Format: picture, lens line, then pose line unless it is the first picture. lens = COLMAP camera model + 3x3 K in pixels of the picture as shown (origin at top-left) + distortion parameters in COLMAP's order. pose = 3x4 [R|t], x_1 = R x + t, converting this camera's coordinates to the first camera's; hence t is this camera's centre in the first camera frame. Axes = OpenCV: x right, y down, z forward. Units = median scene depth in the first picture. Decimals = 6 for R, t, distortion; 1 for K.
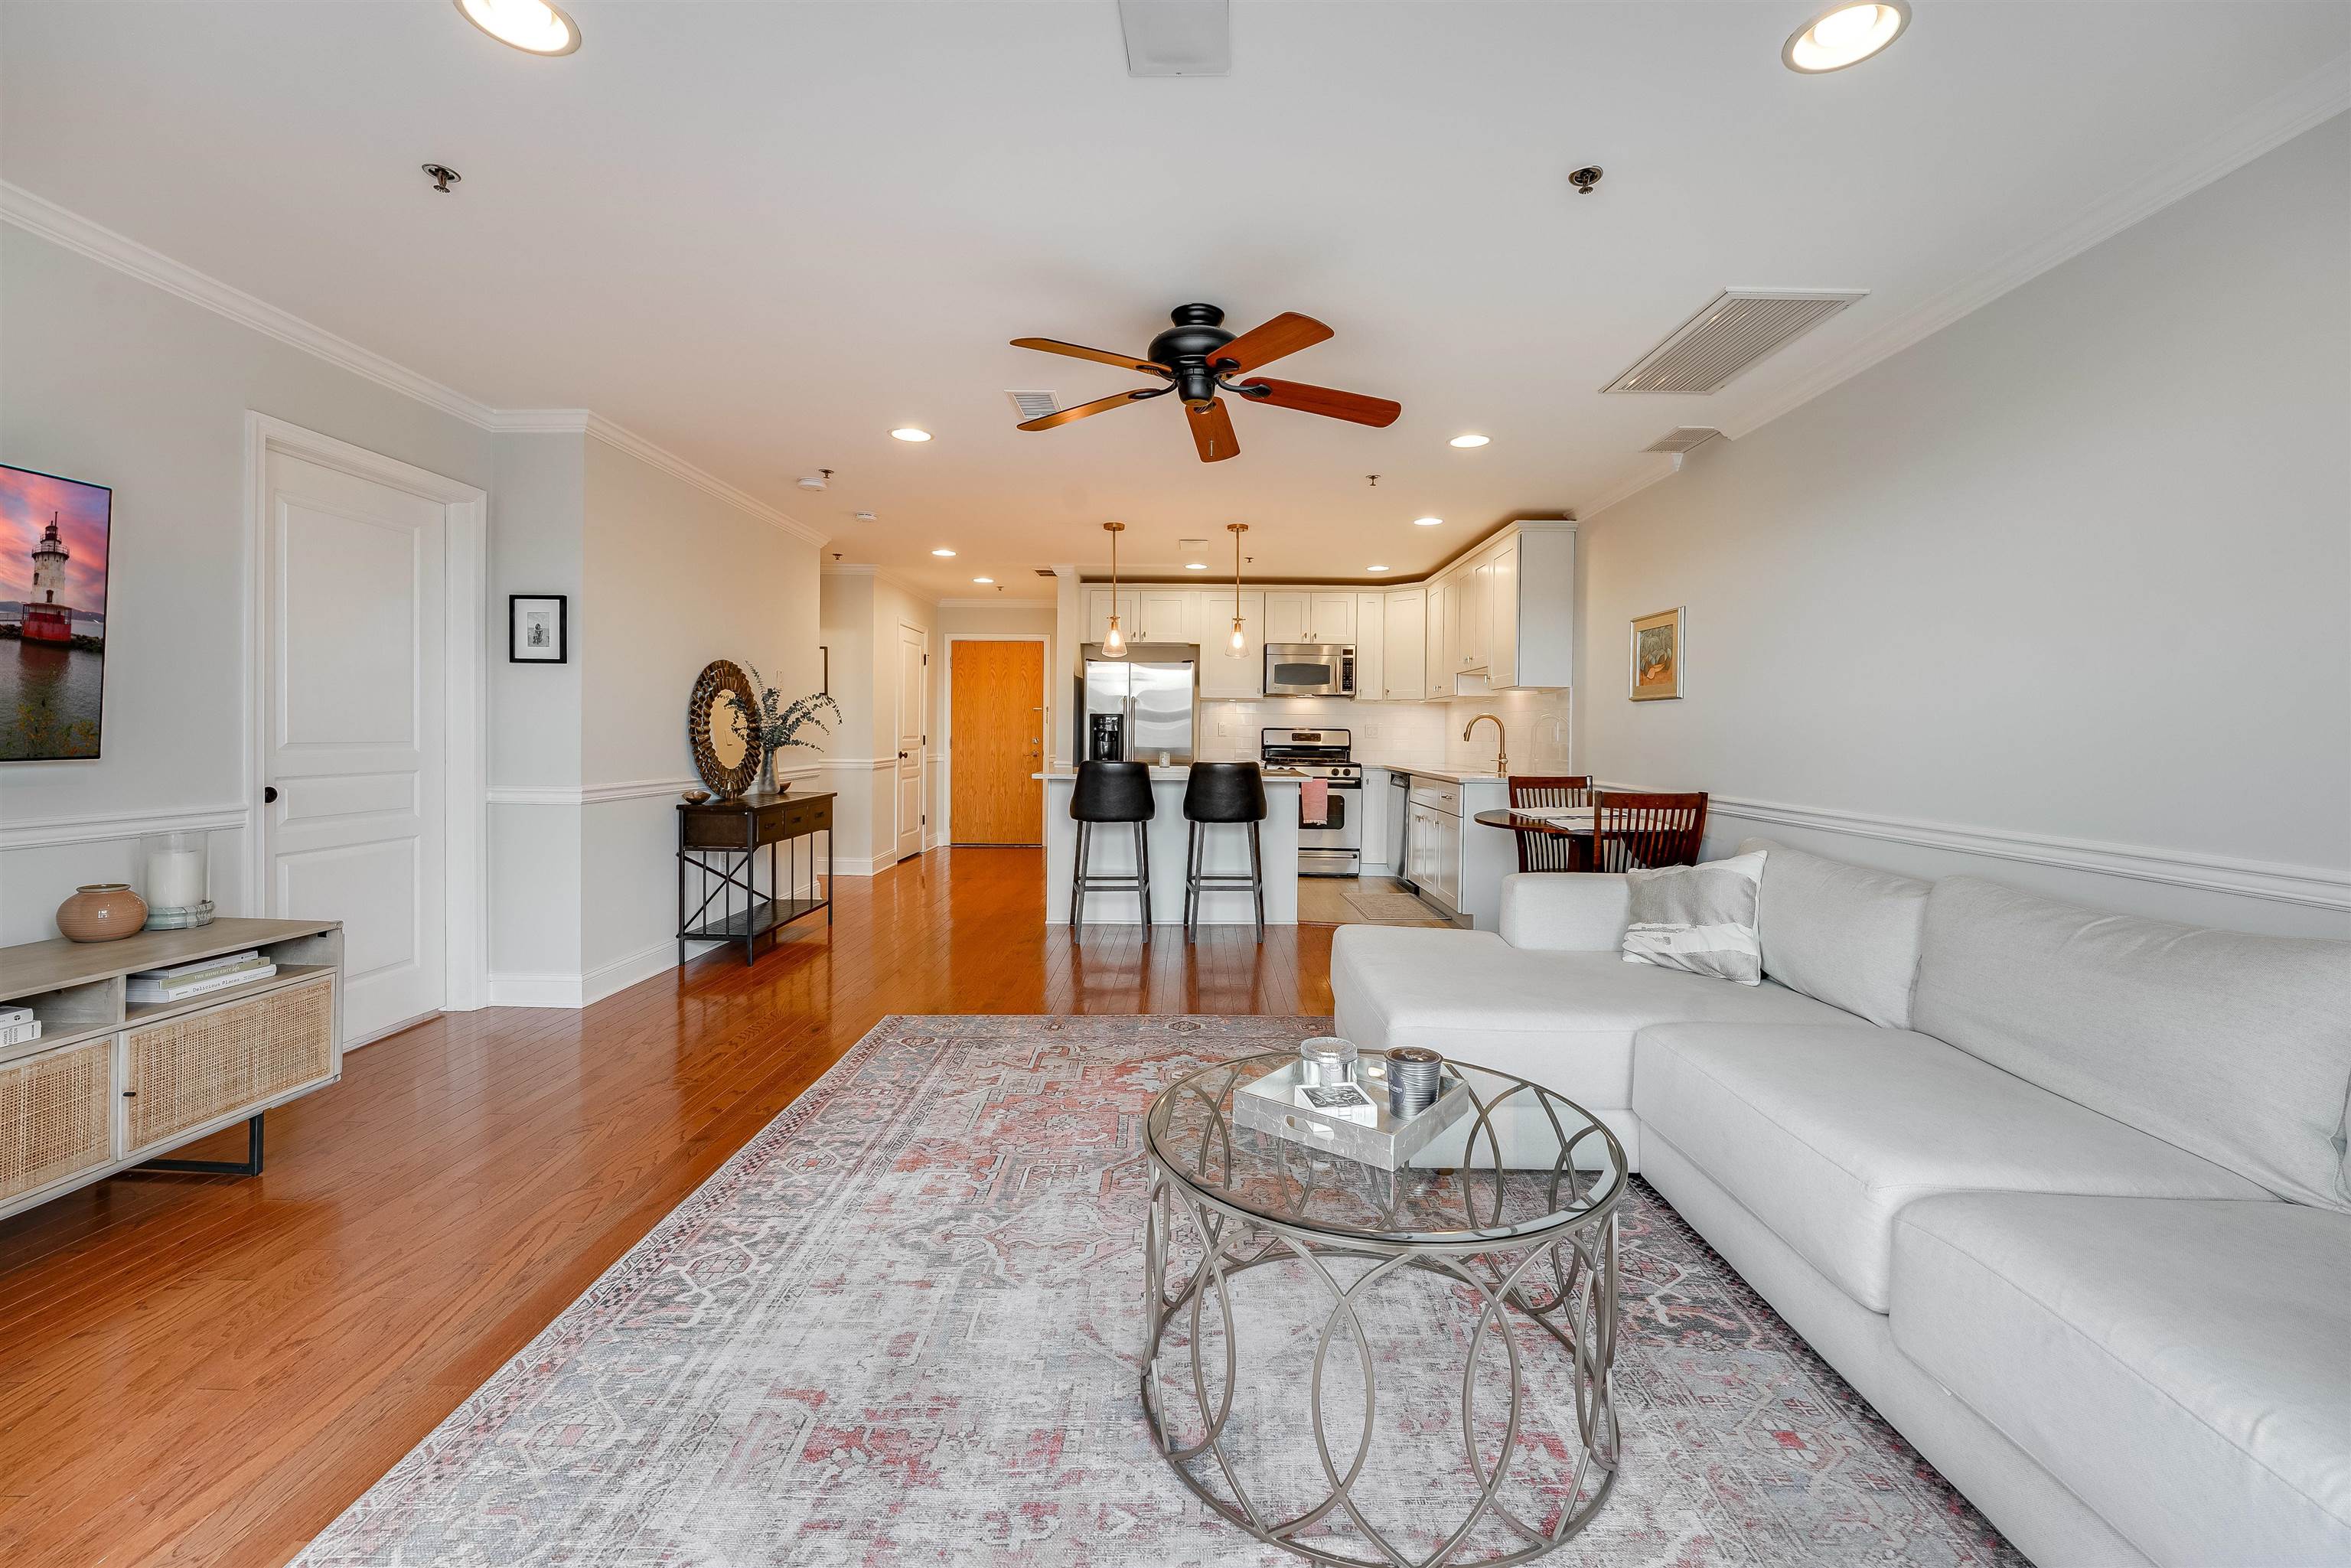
lens RADIAL K [[953.0, 0, 1193.1], [0, 953.0, 737.4], [0, 0, 1]] dist [-0.008901, 0.001456]
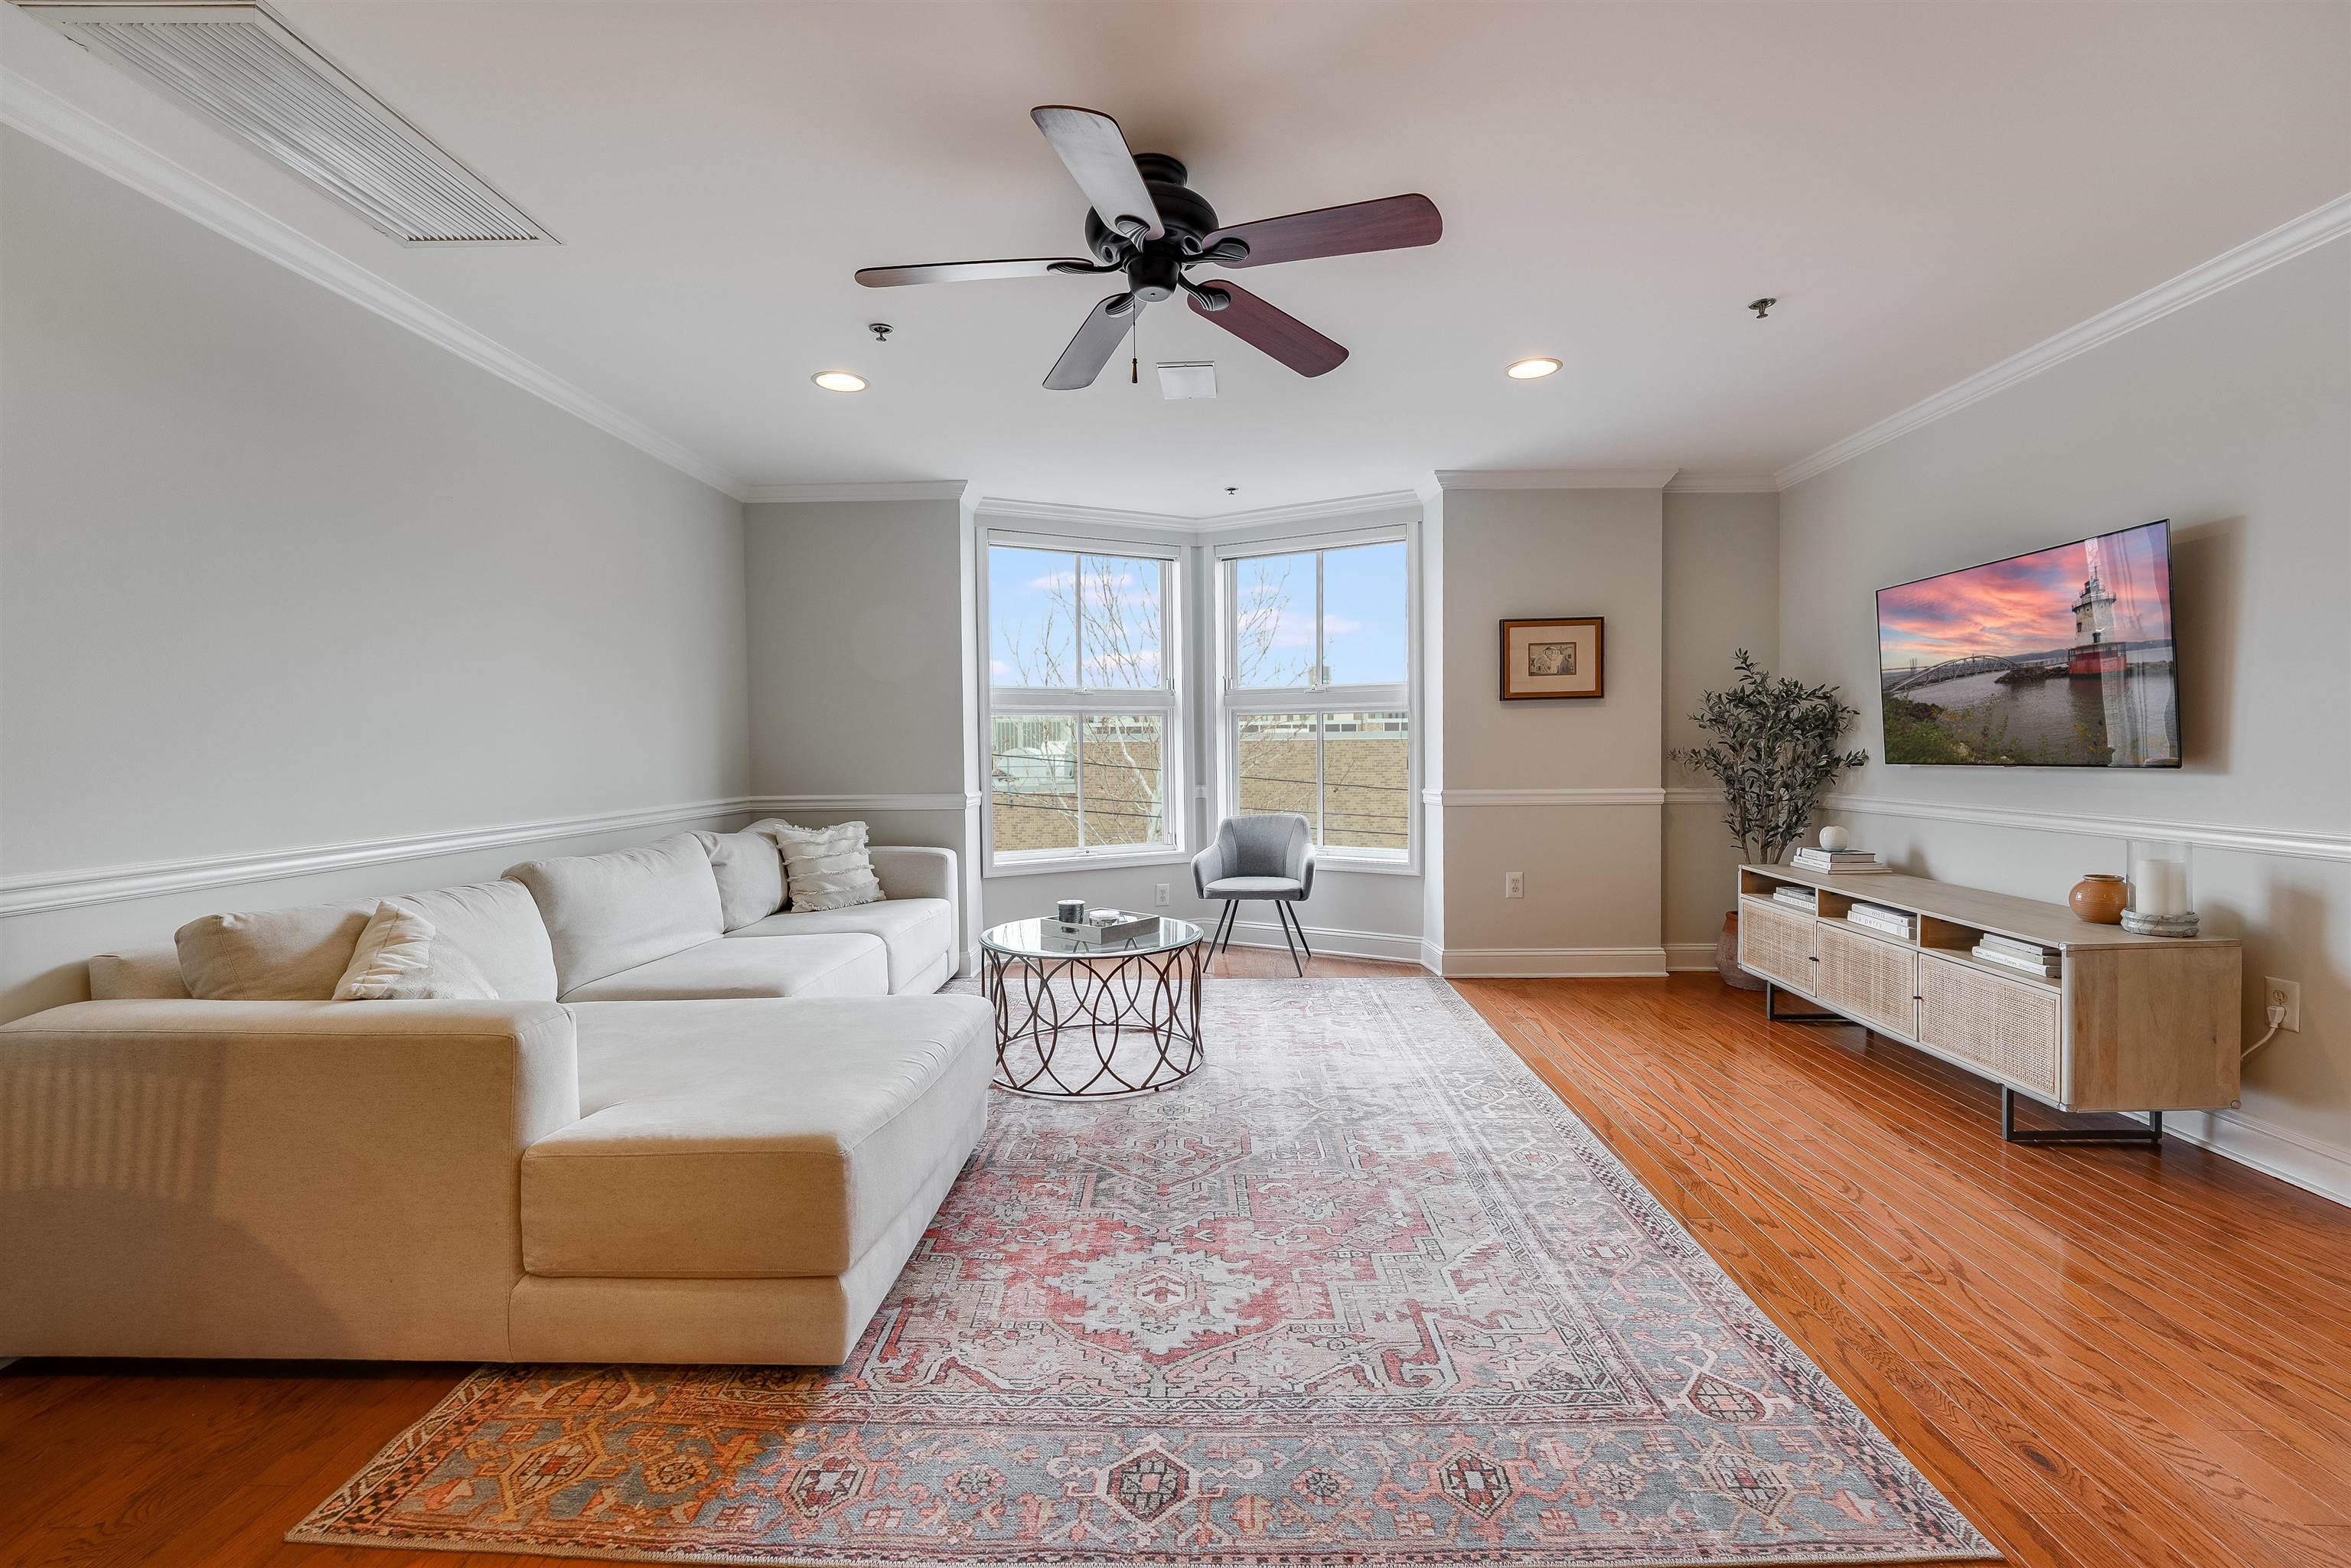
lens RADIAL K [[981.9, 0, 1198.4], [0, 981.9, 782.2], [0, 0, 1]] dist [-0.012670, 0.002892]
pose [[-0.999778, -0.002040, 0.020951, -0.025490], [-0.001203, 0.999205, 0.039854, -0.003092], [-0.021016, 0.039820, -0.998986, 0.946649]]
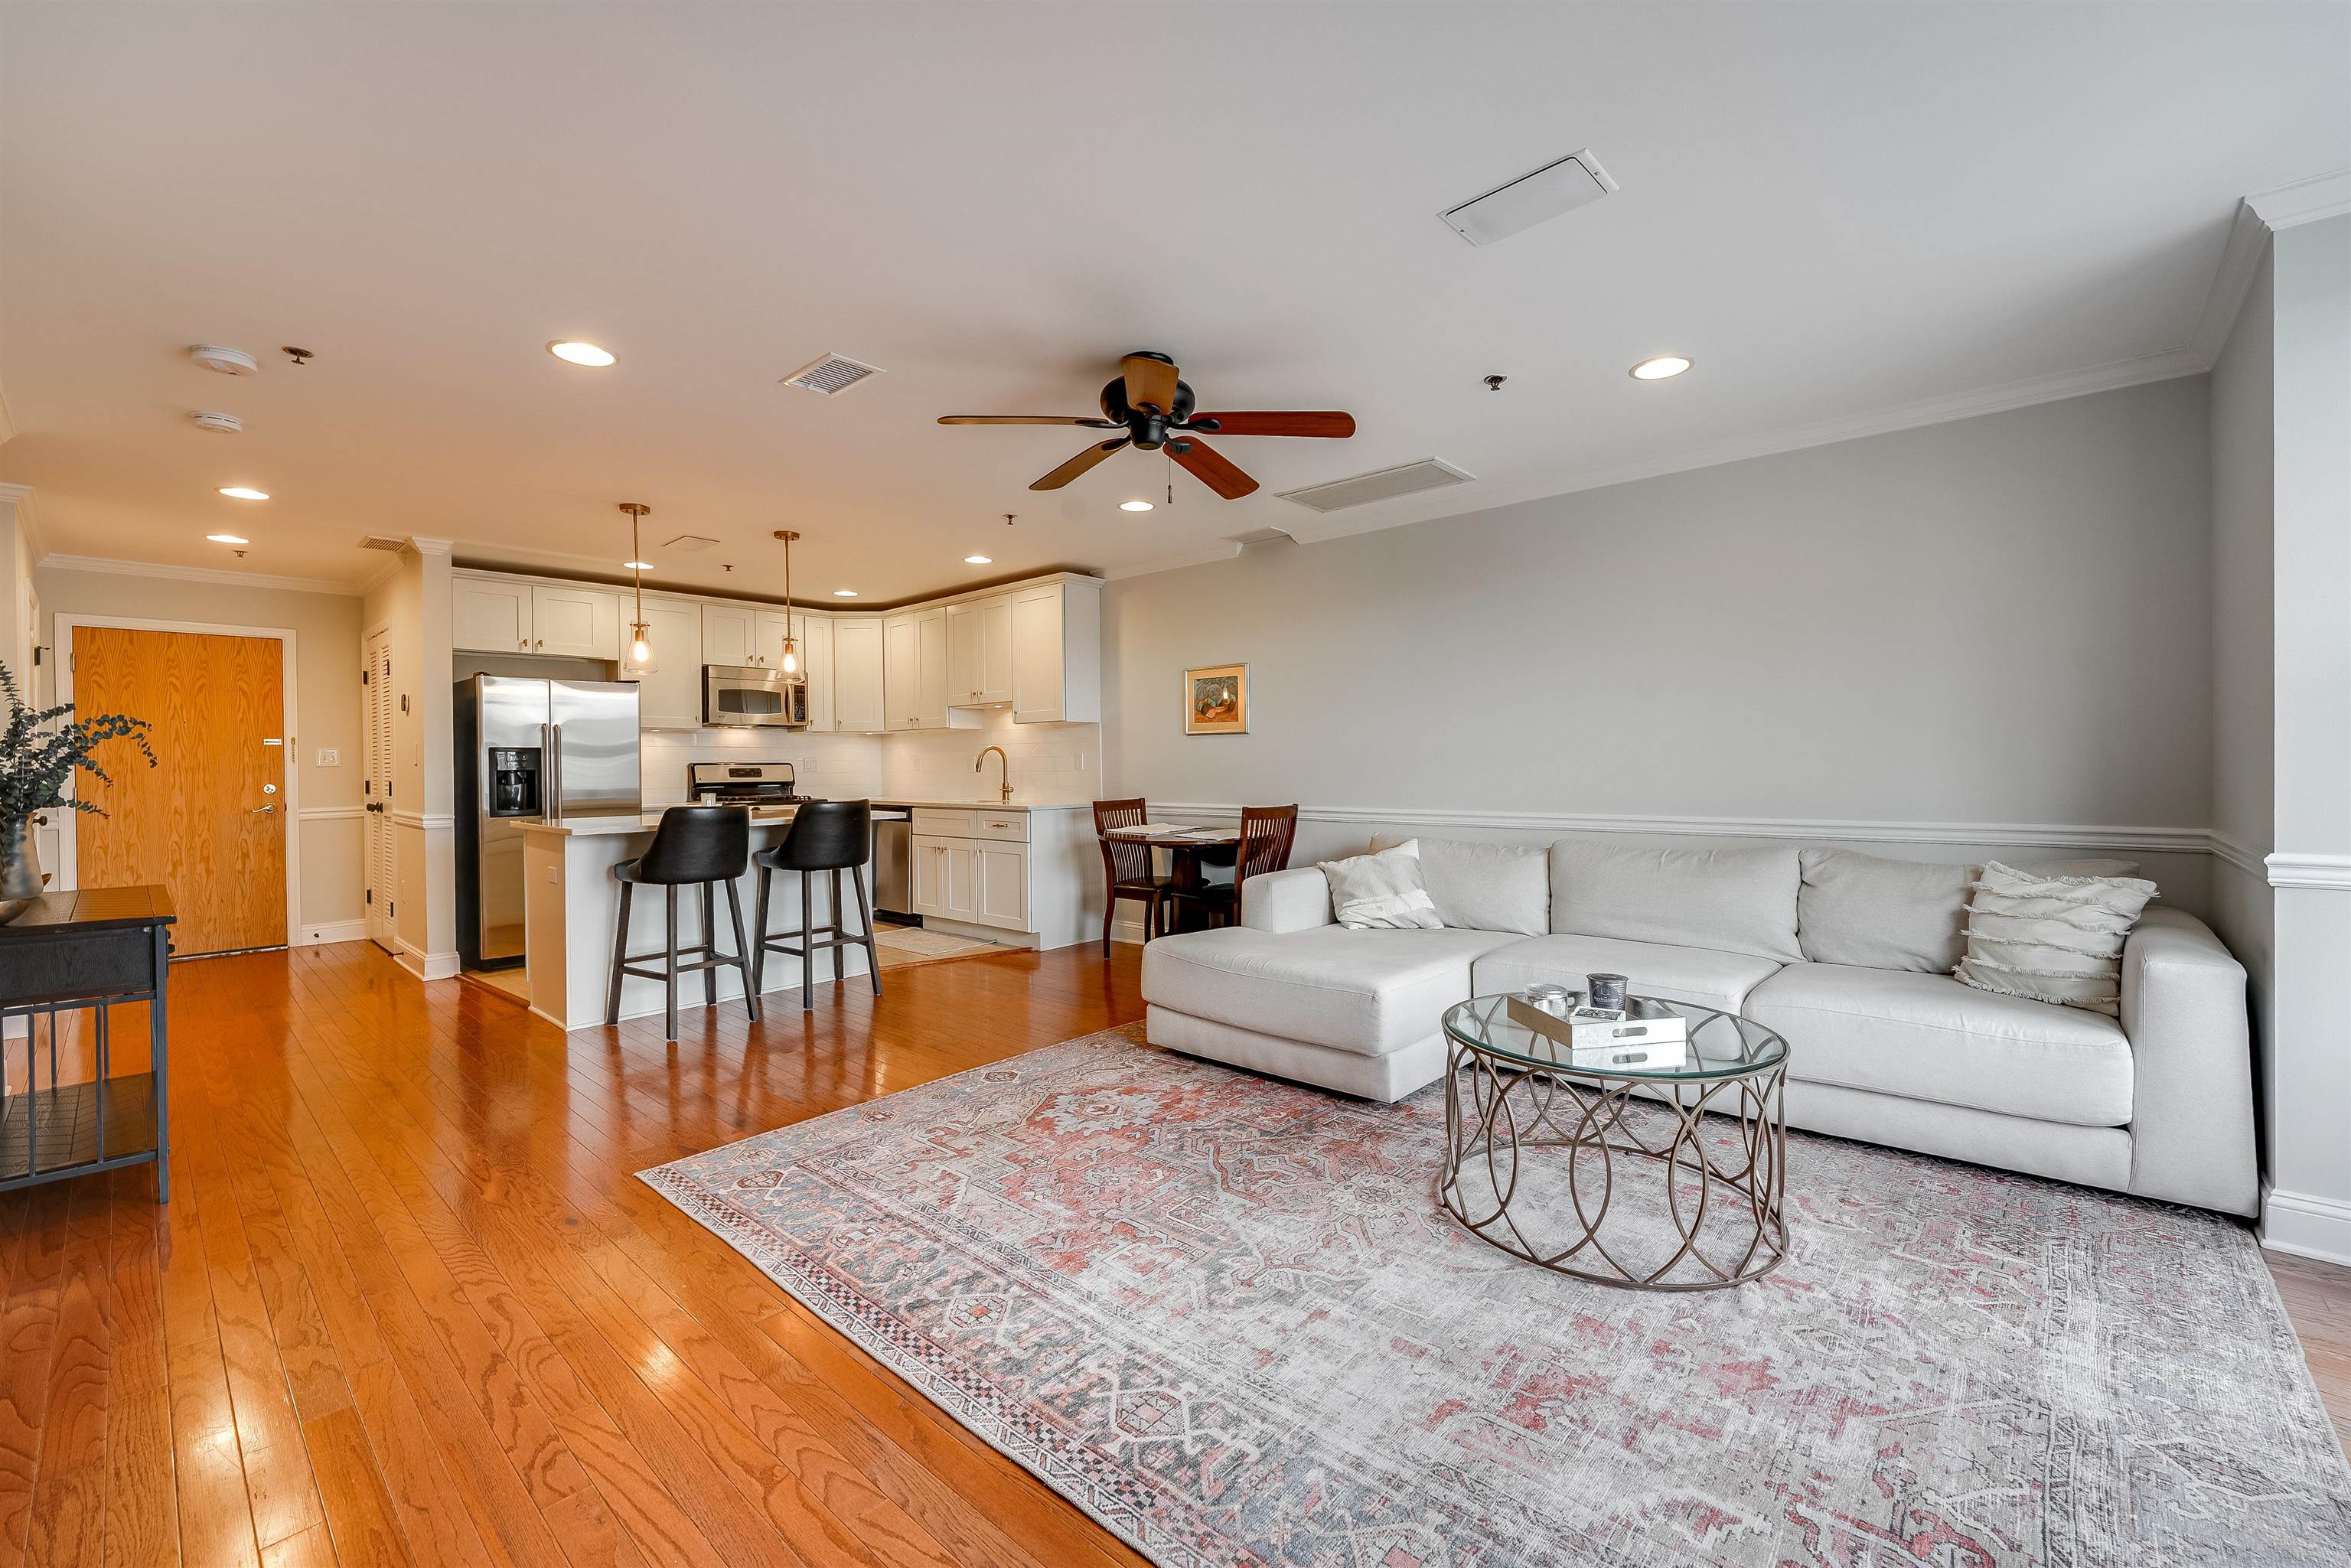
lens RADIAL K [[953.0, 0, 1183.6], [0, 953.0, 774.4], [0, 0, 1]] dist [-0.008901, 0.001456]
pose [[0.665890, -0.026215, 0.745589, -0.400412], [0.020762, 0.999647, 0.016605, -0.007230], [-0.745761, 0.004423, 0.666199, 0.153579]]
